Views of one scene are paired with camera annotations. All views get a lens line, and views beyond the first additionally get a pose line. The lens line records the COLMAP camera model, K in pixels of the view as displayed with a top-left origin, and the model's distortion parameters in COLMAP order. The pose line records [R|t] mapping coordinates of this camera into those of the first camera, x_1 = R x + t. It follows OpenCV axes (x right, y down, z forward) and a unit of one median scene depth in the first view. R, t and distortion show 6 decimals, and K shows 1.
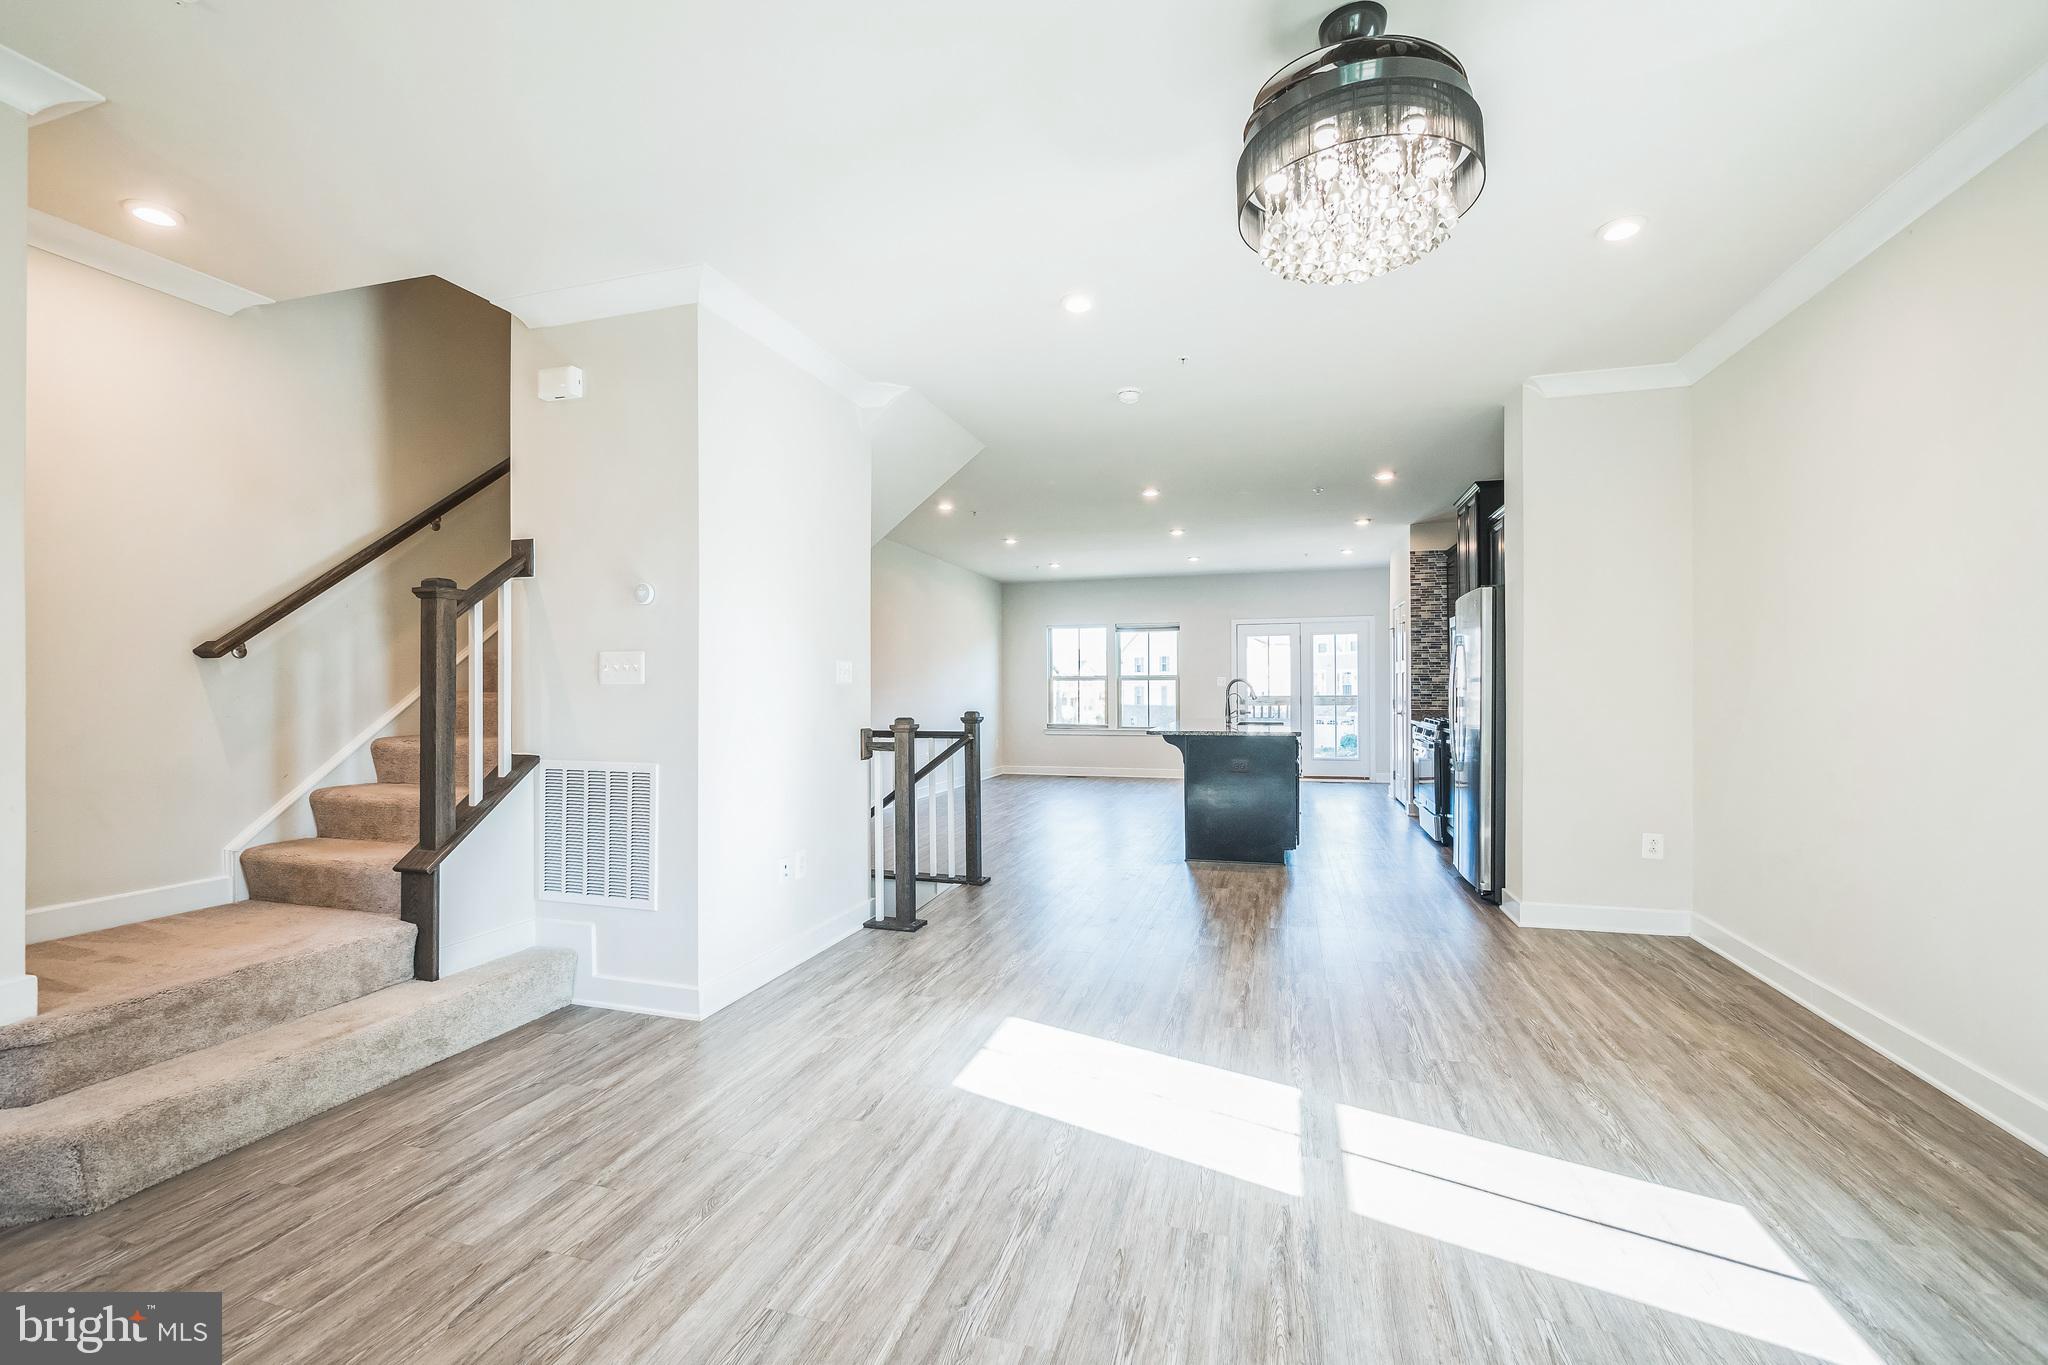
lens RADIAL K [[864.2, 0, 1018.3], [0, 864.2, 689.0], [0, 0, 1]] dist [-0.003516, -0.000541]
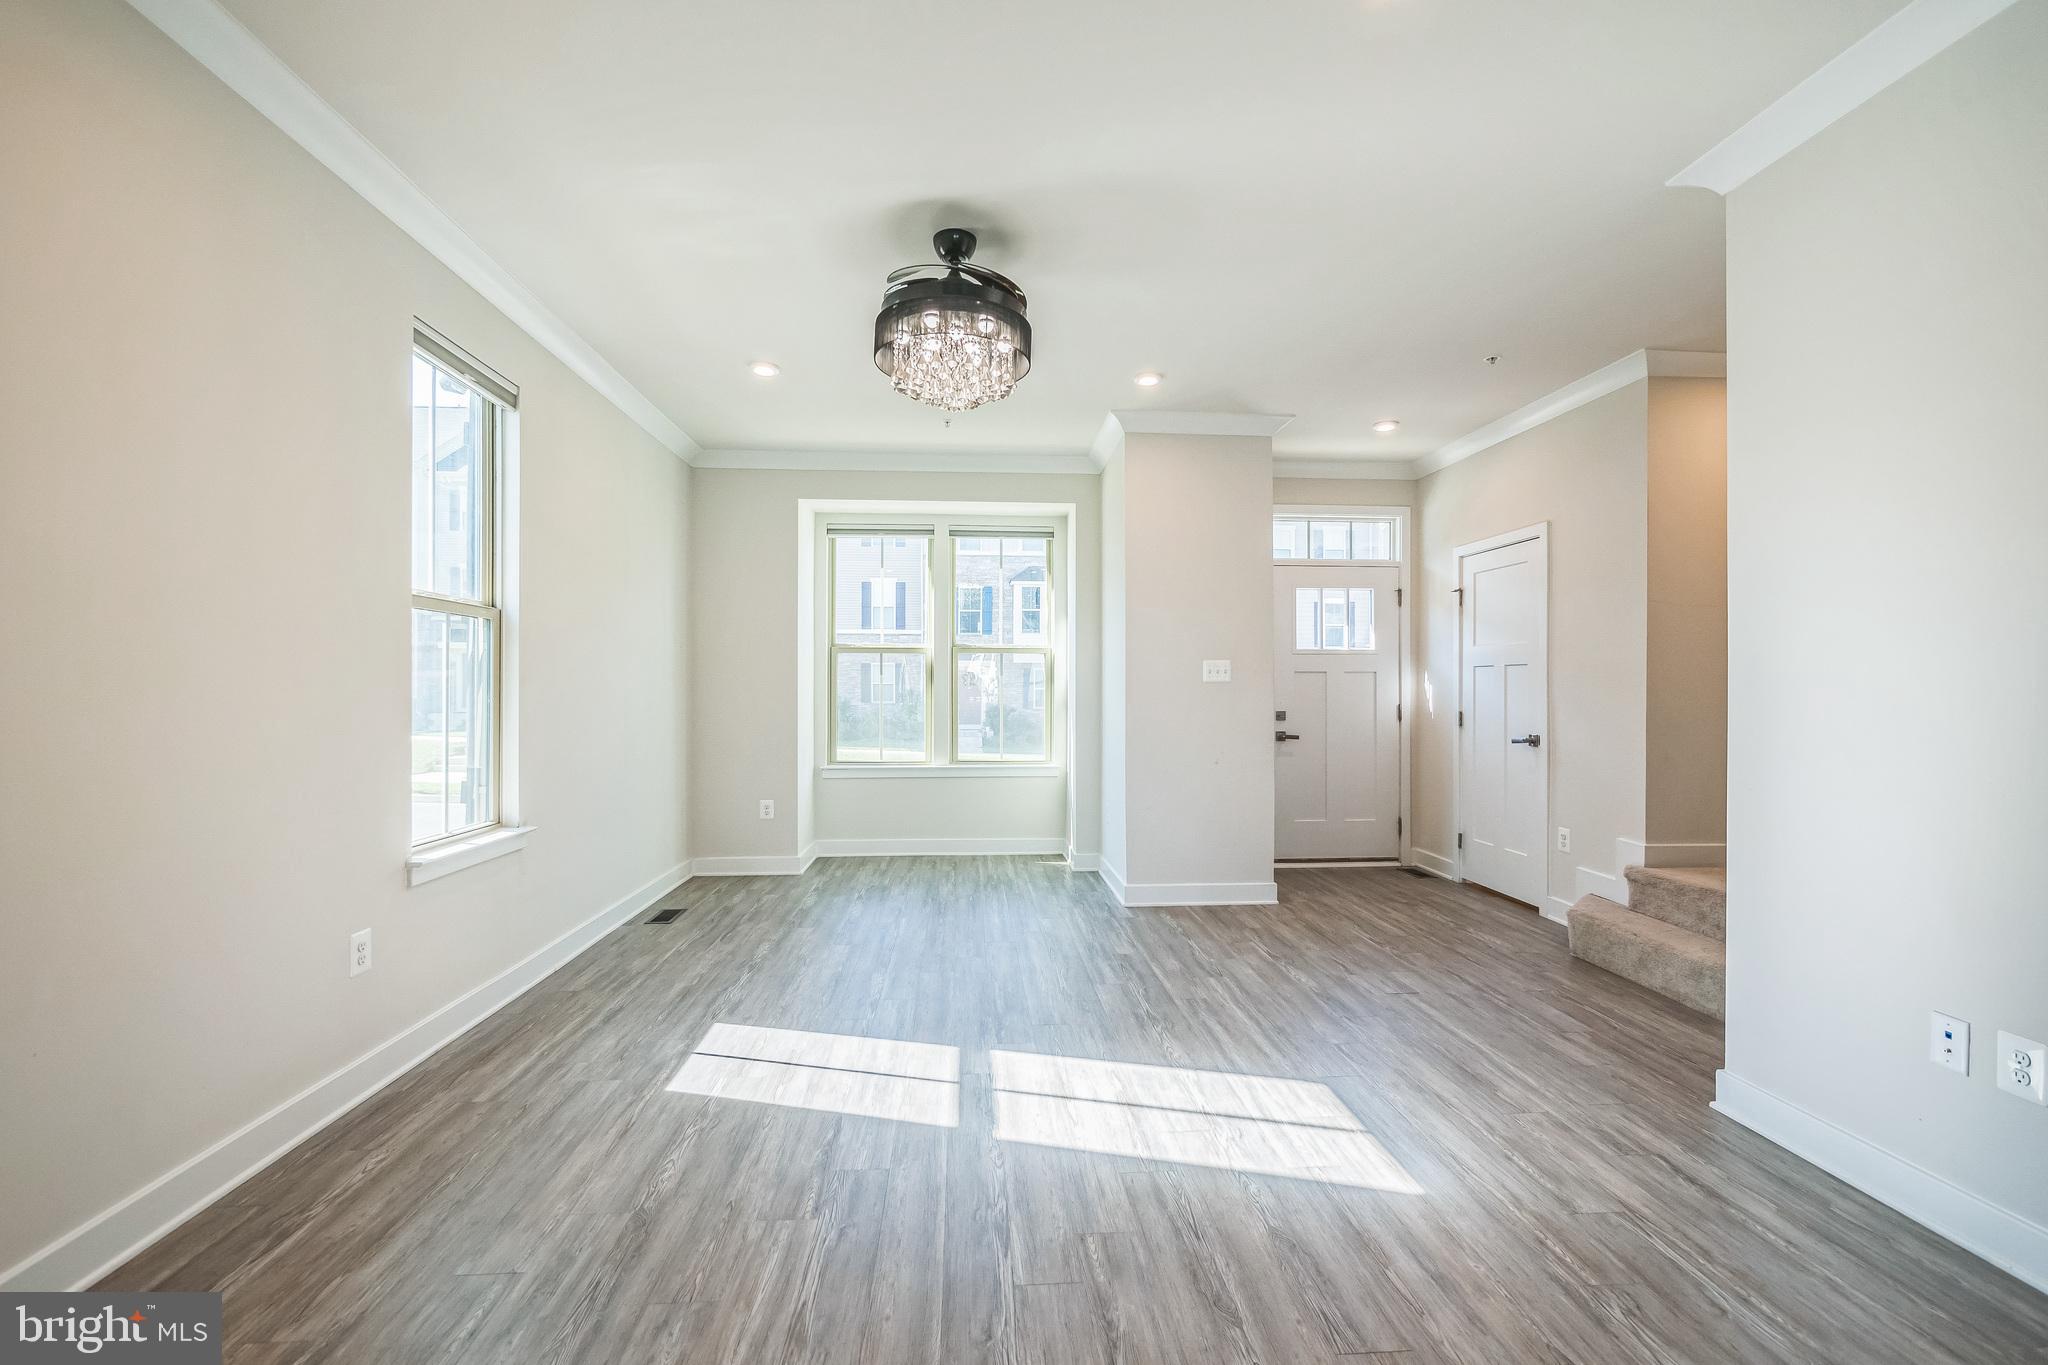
lens RADIAL K [[864.2, 0, 1031.1], [0, 864.2, 684.3], [0, 0, 1]] dist [-0.003516, -0.000541]
pose [[-0.931450, -0.001752, -0.363865, 0.493346], [0.000486, 0.999982, -0.006058, 0.000093], [0.363869, -0.005820, -0.931432, 1.480819]]
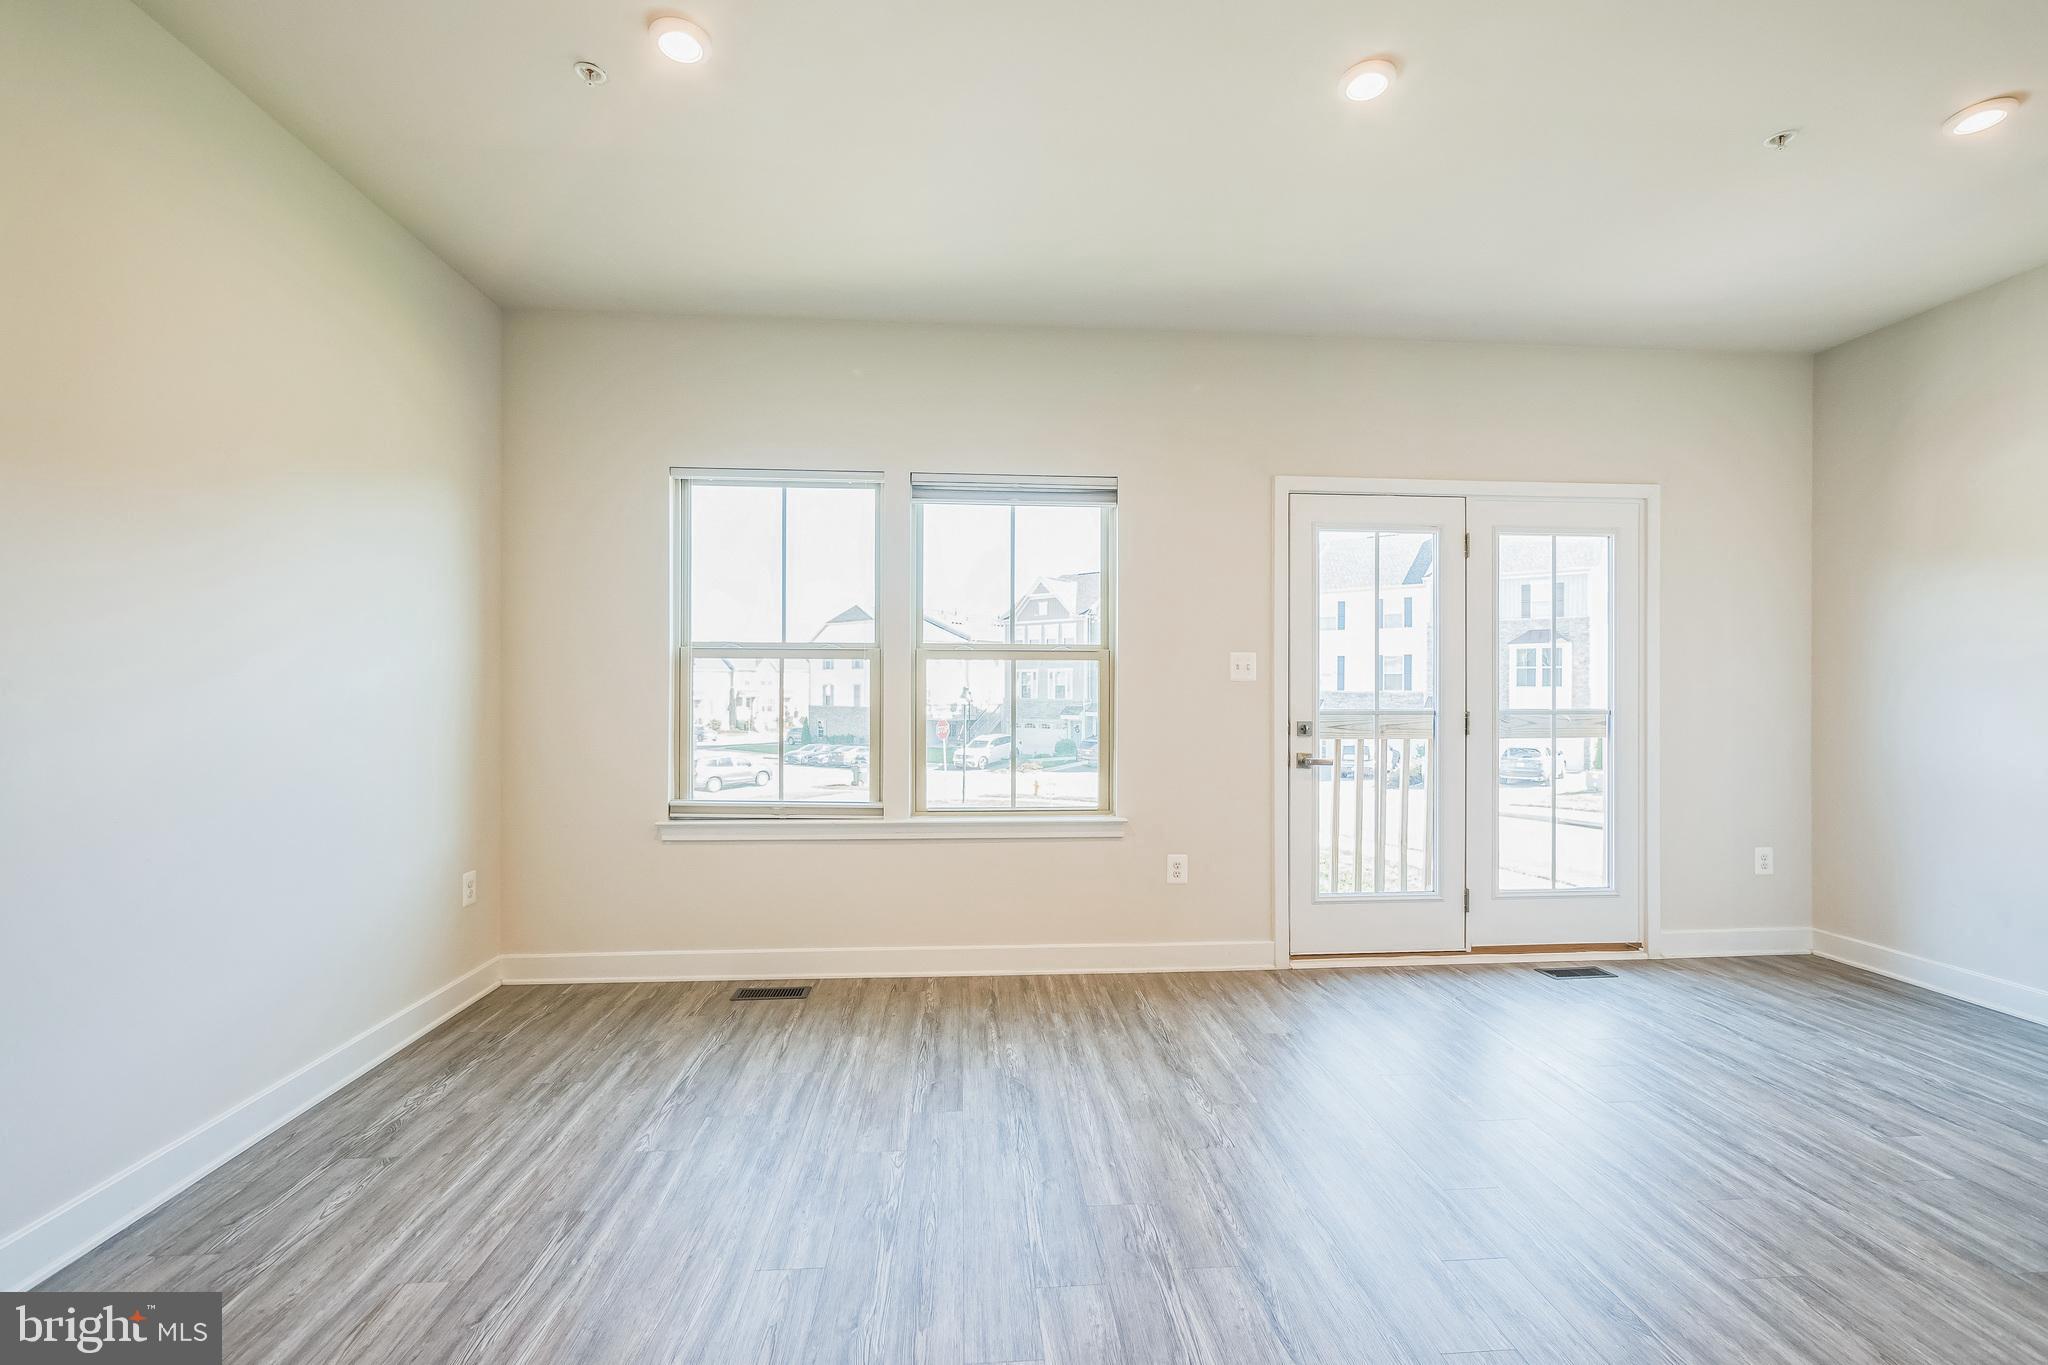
lens RADIAL K [[864.2, 0, 1029.8], [0, 864.2, 685.0], [0, 0, 1]] dist [-0.003516, -0.000541]
pose [[0.929320, 0.007553, 0.369199, 0.148000], [-0.006439, 0.999970, -0.004249, 0.001023], [-0.369220, 0.001572, 0.929341, 2.592152]]
